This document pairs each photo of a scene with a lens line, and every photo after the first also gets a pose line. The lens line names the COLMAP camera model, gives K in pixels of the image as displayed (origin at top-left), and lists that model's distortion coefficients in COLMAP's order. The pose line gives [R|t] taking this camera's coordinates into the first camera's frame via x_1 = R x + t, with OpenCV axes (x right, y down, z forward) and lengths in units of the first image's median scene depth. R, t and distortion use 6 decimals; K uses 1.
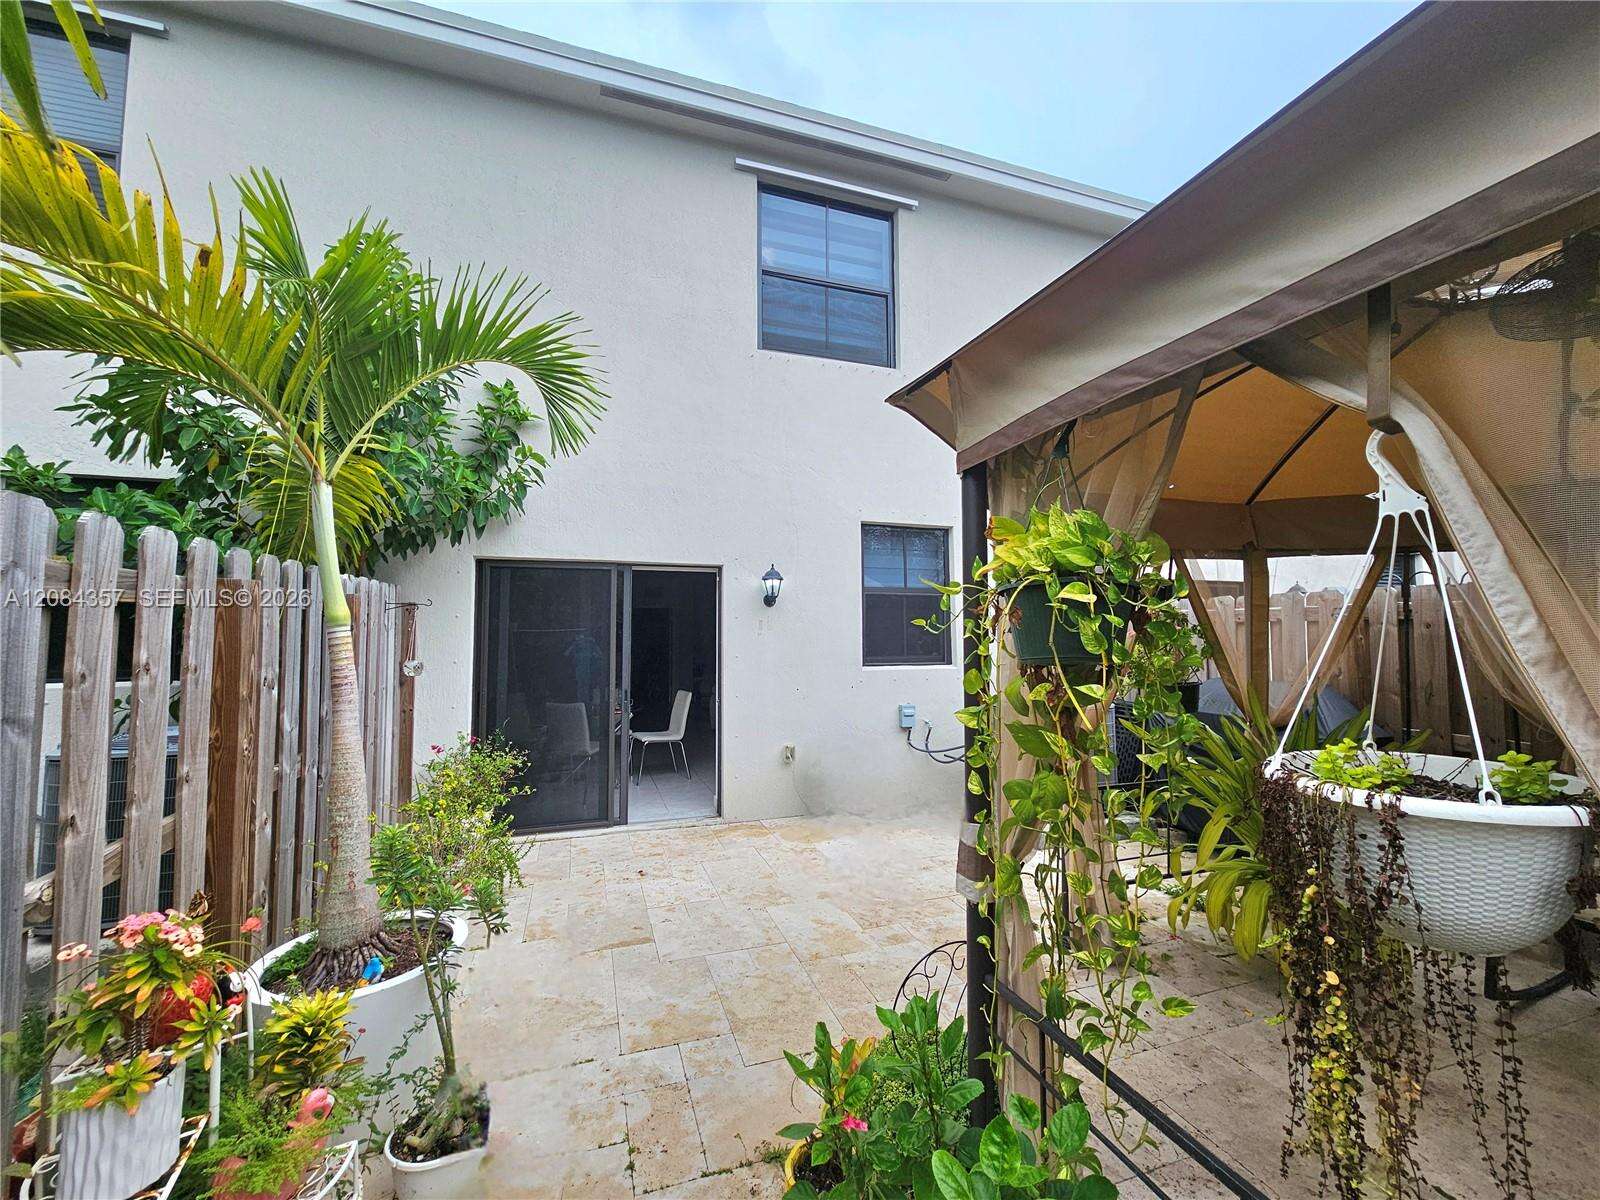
lens RADIAL K [[650.6, 0, 802.8], [0, 650.6, 598.2], [0, 0, 1]] dist [-0.003856, -0.000622]
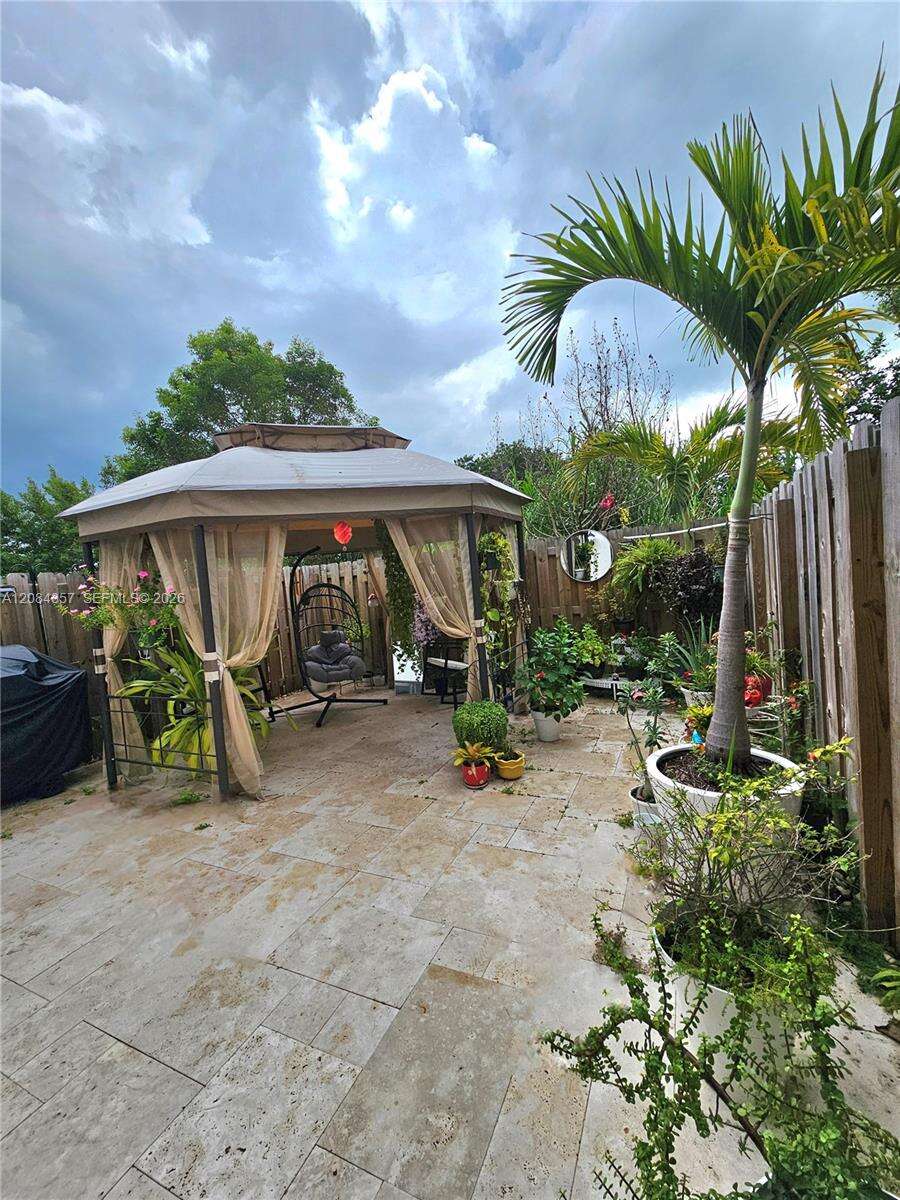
lens RADIAL K [[488.0, 0, 452.7], [0, 488.0, 608.0], [0, 0, 1]] dist [-0.003856, -0.000622]
pose [[-0.712784, 0.020882, 0.701073, -0.427008], [0.051087, 0.998447, 0.022201, 0.070806], [-0.699521, 0.051640, -0.712744, 0.894664]]
